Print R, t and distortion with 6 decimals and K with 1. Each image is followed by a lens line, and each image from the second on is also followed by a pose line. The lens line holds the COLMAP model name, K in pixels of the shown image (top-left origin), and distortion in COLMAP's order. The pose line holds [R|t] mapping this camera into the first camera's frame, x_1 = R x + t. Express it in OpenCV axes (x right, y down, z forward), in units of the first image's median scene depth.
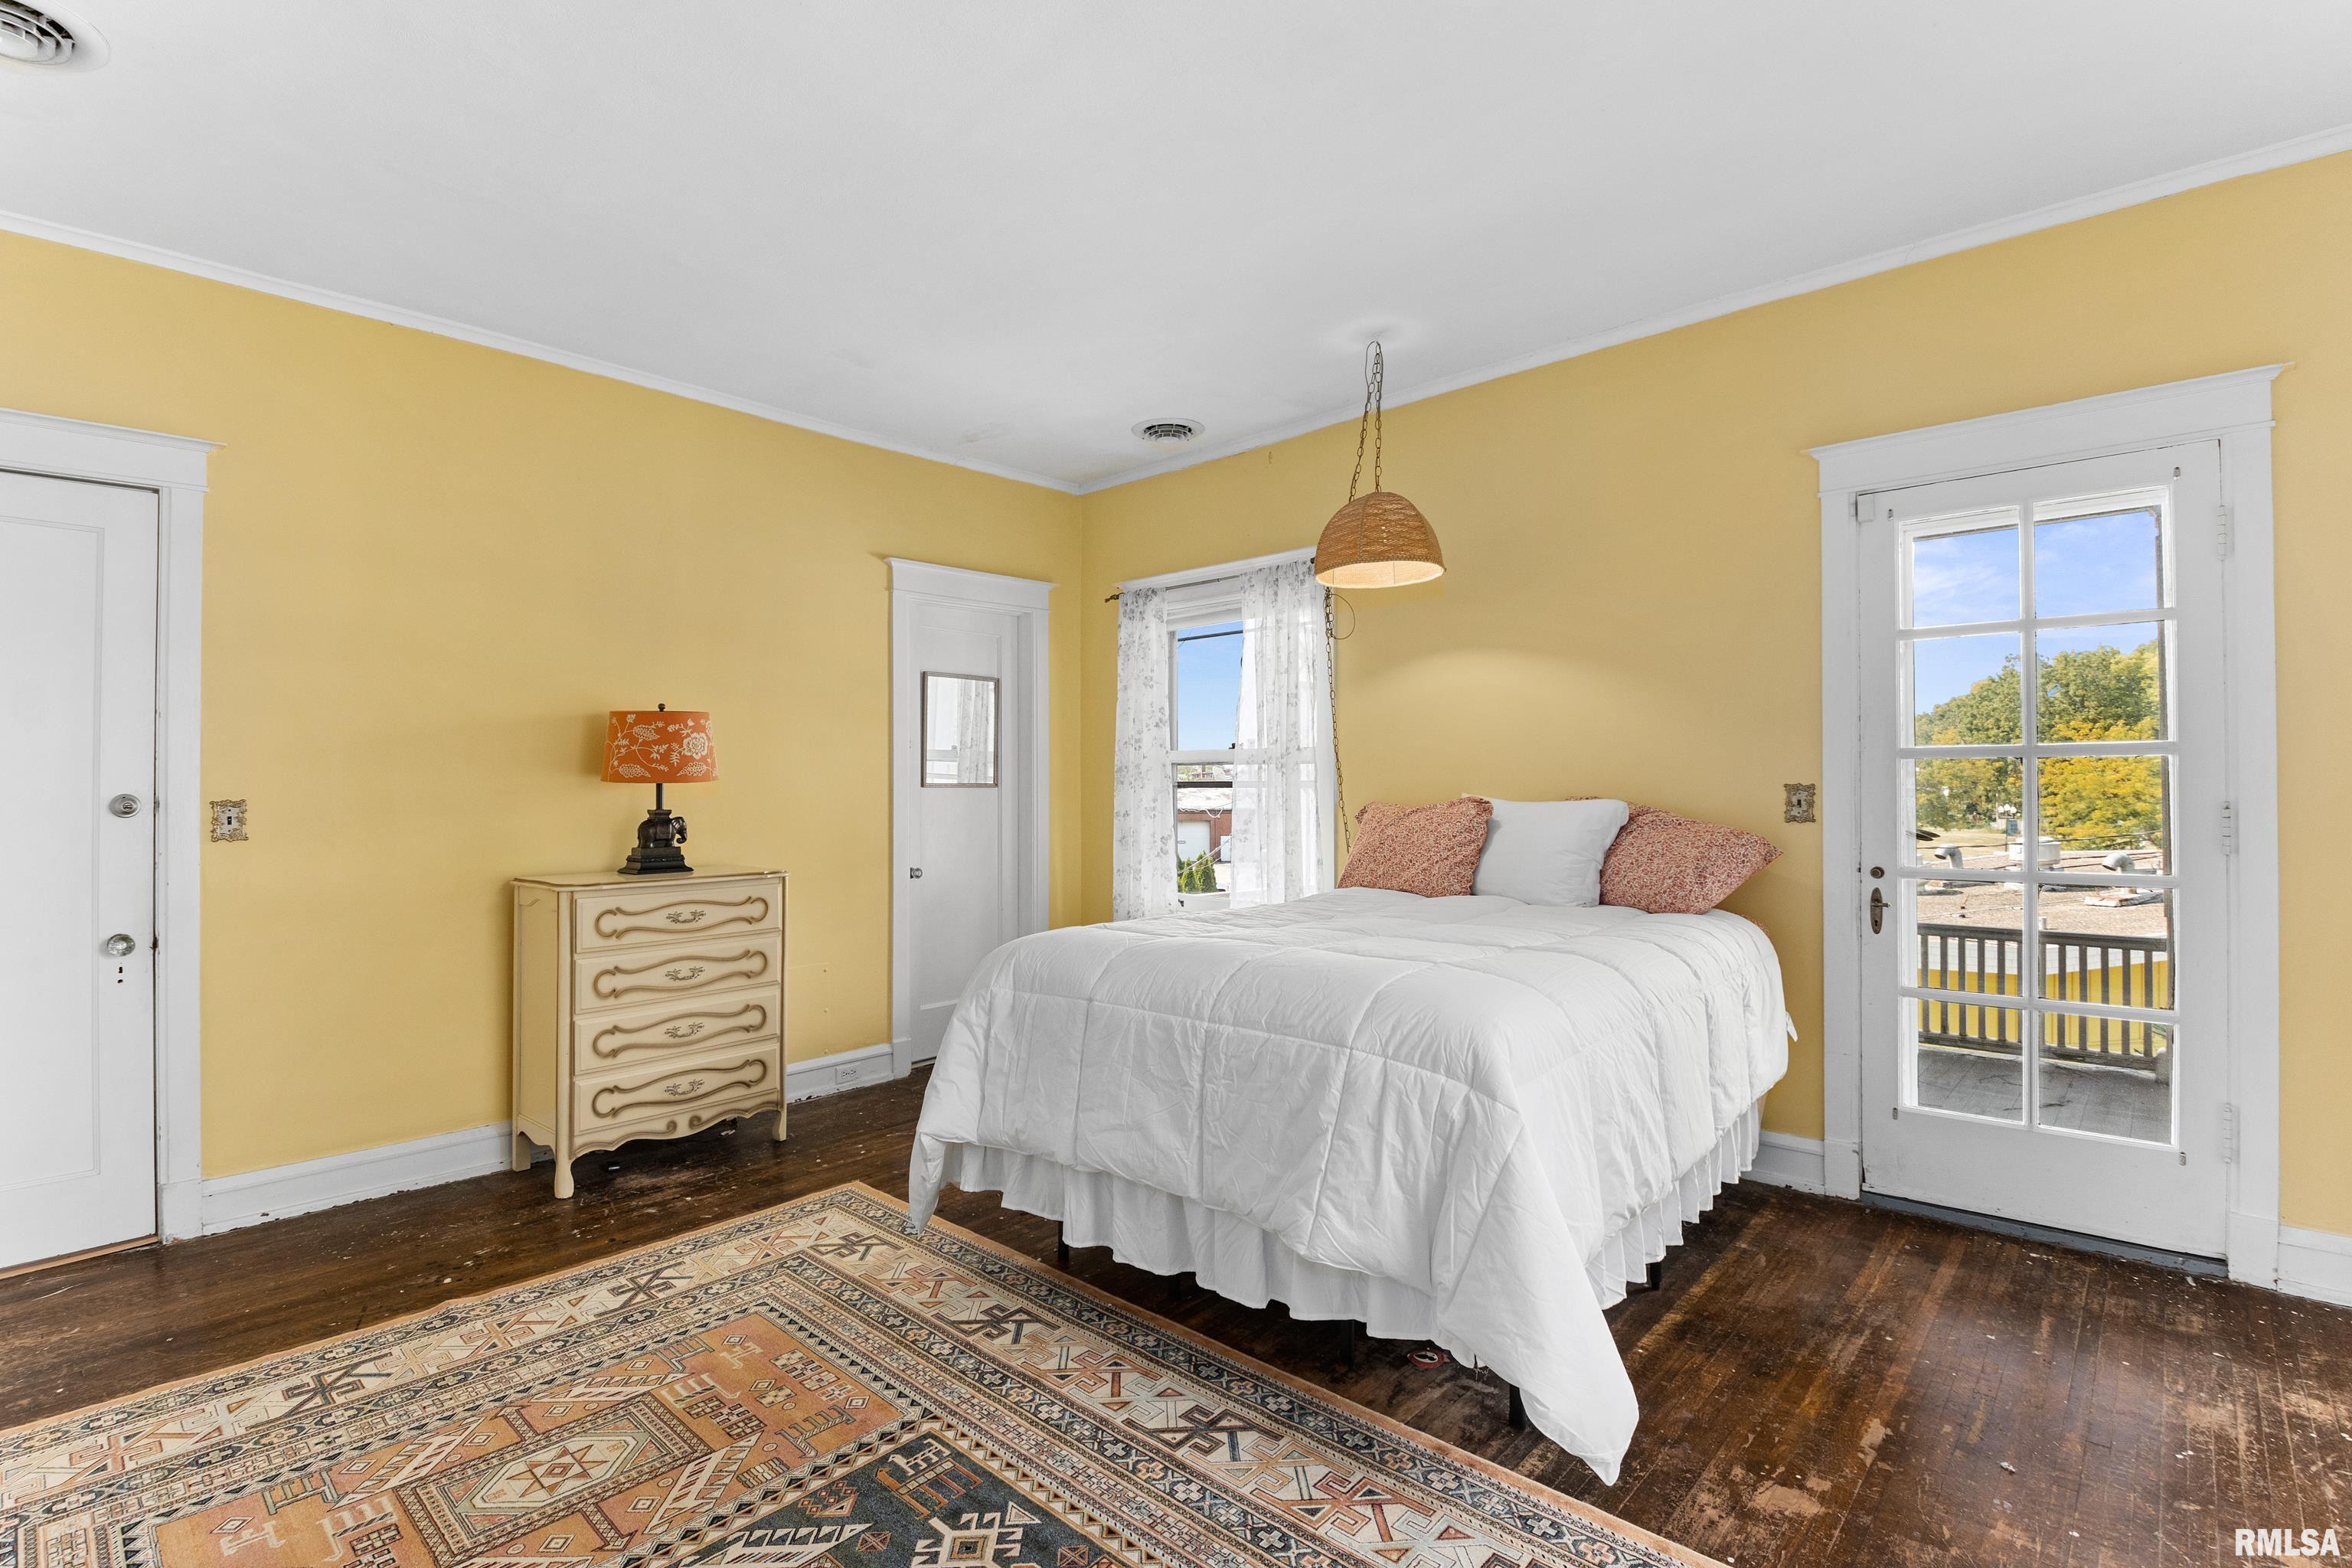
lens RADIAL K [[1084.6, 0, 1162.7], [0, 1084.6, 781.5], [0, 0, 1]] dist [0.033279, -0.040059]
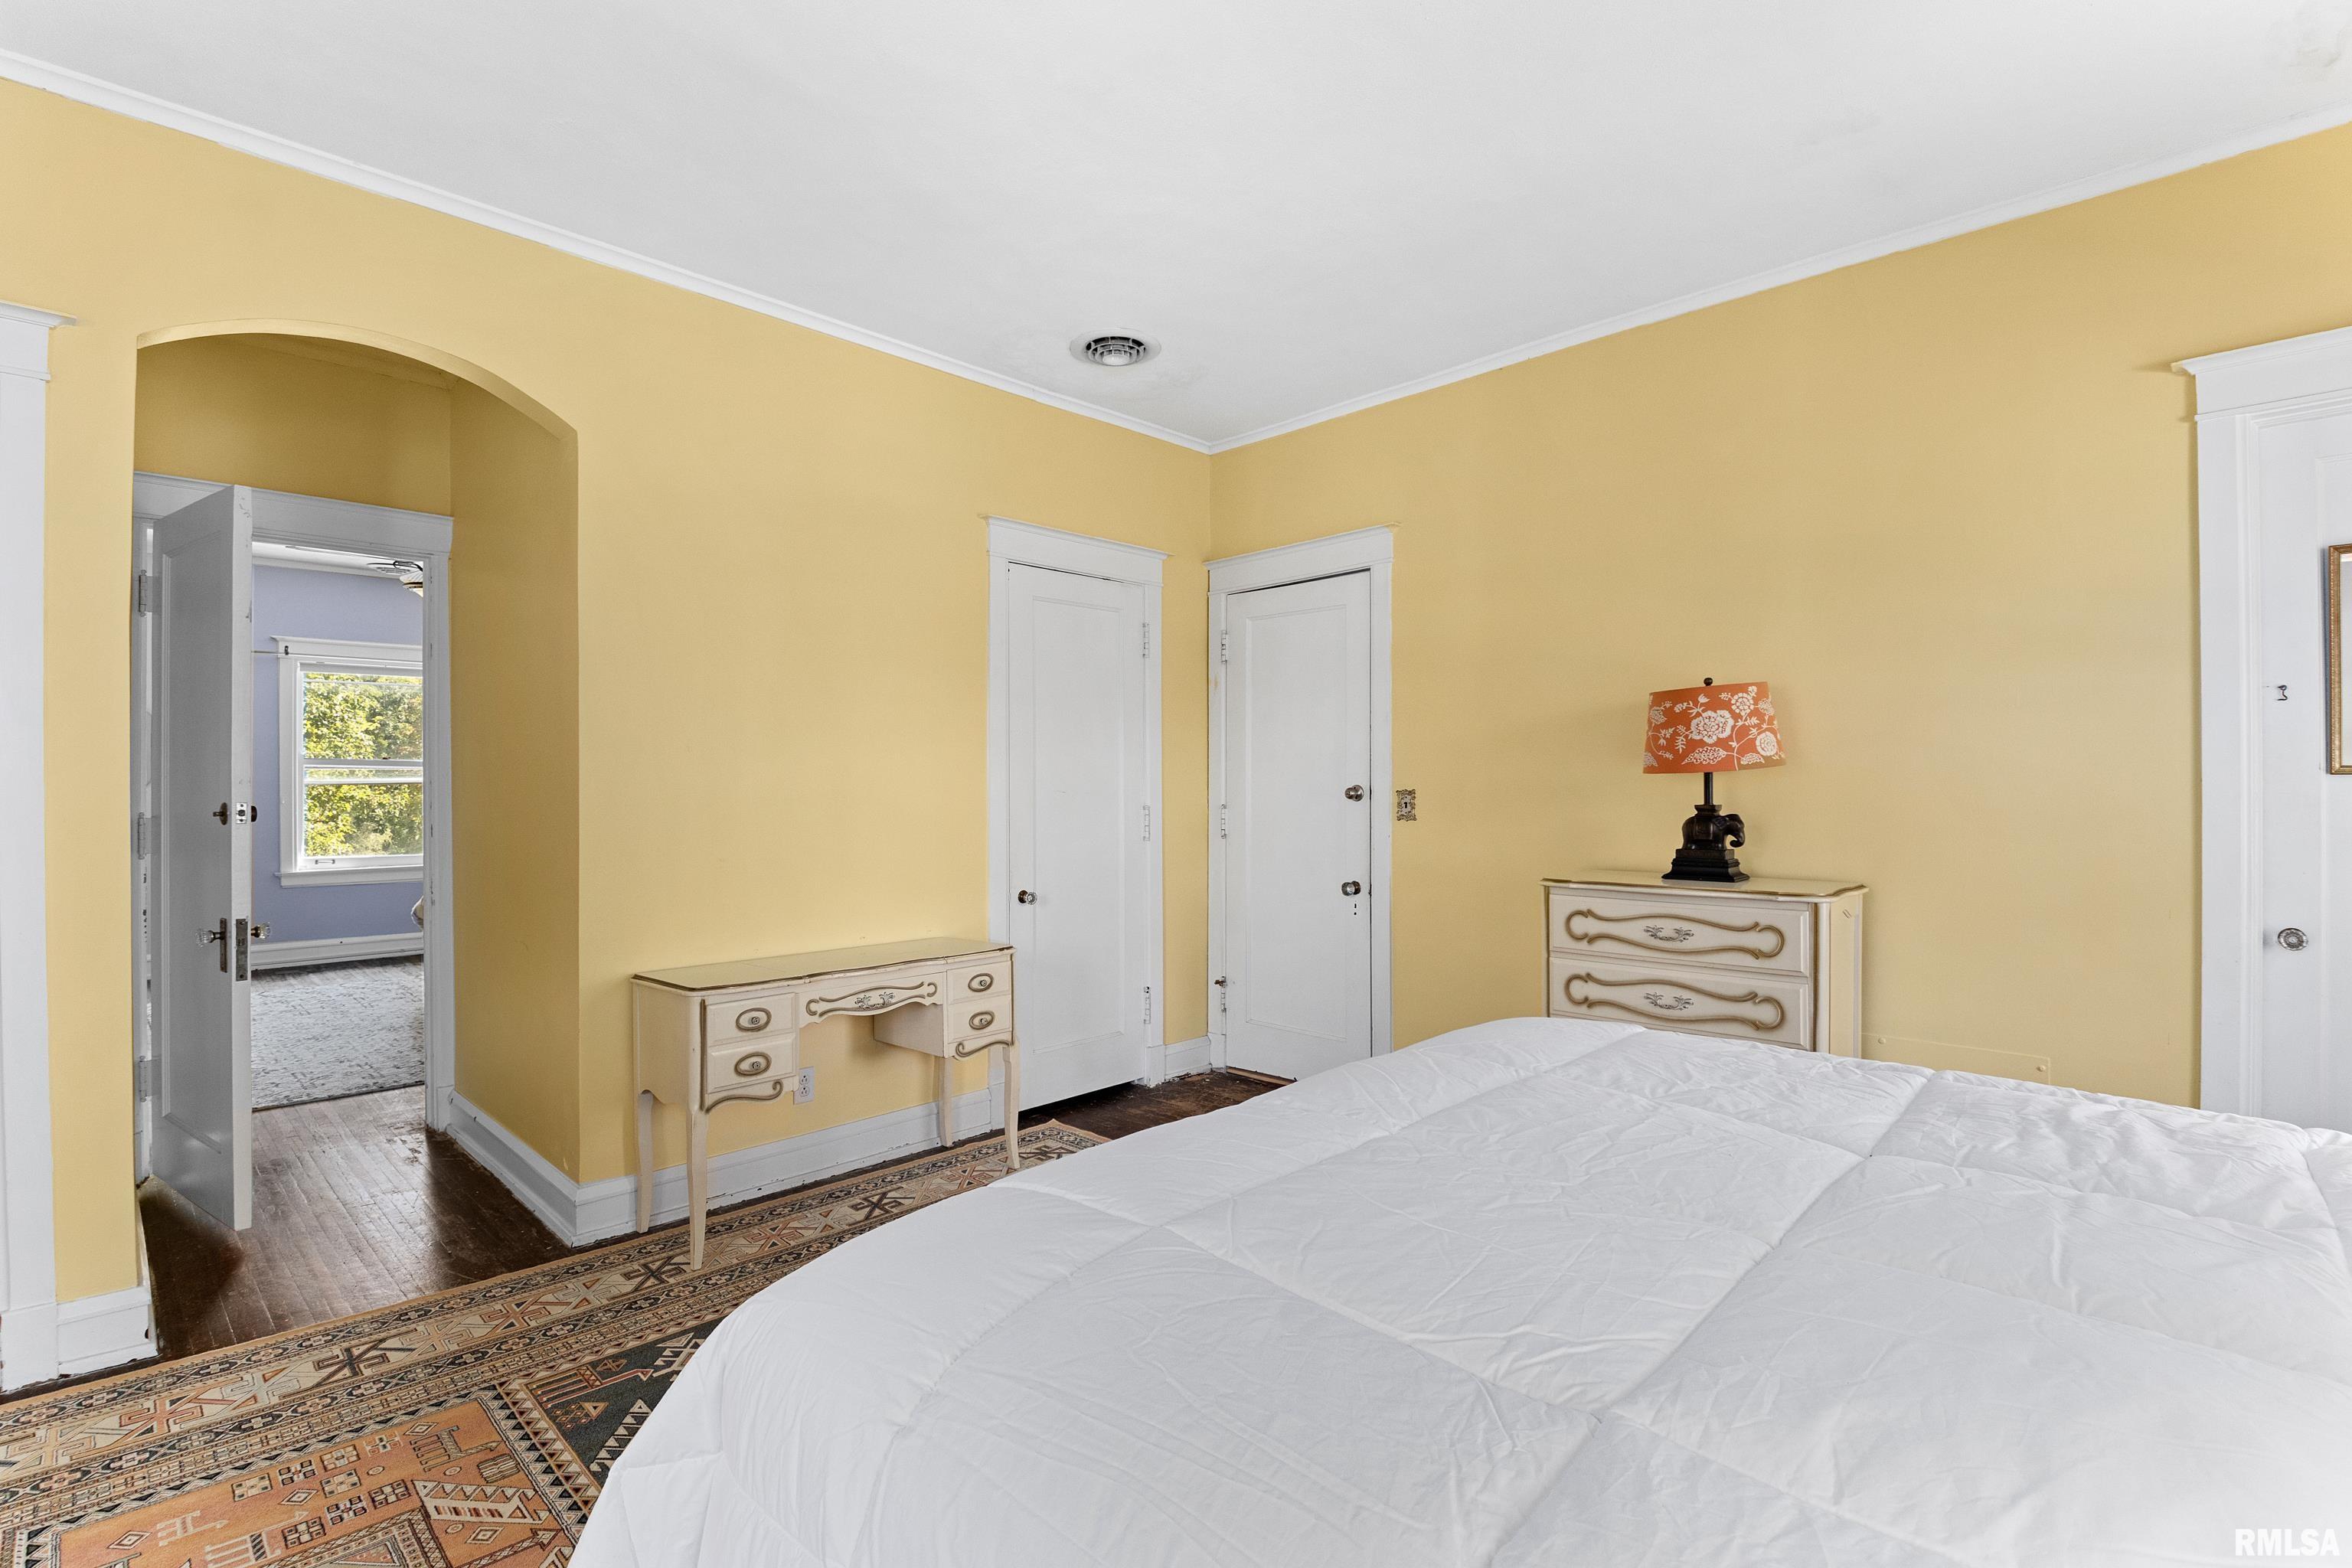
lens RADIAL K [[1084.6, 0, 1162.7], [0, 1084.6, 781.5], [0, 0, 1]] dist [0.033279, -0.040059]
pose [[-0.033626, 0.000602, -0.999434, 0.401958], [0.011714, 0.999931, 0.000208, 0.003013], [0.999366, -0.011701, -0.033631, 0.630420]]
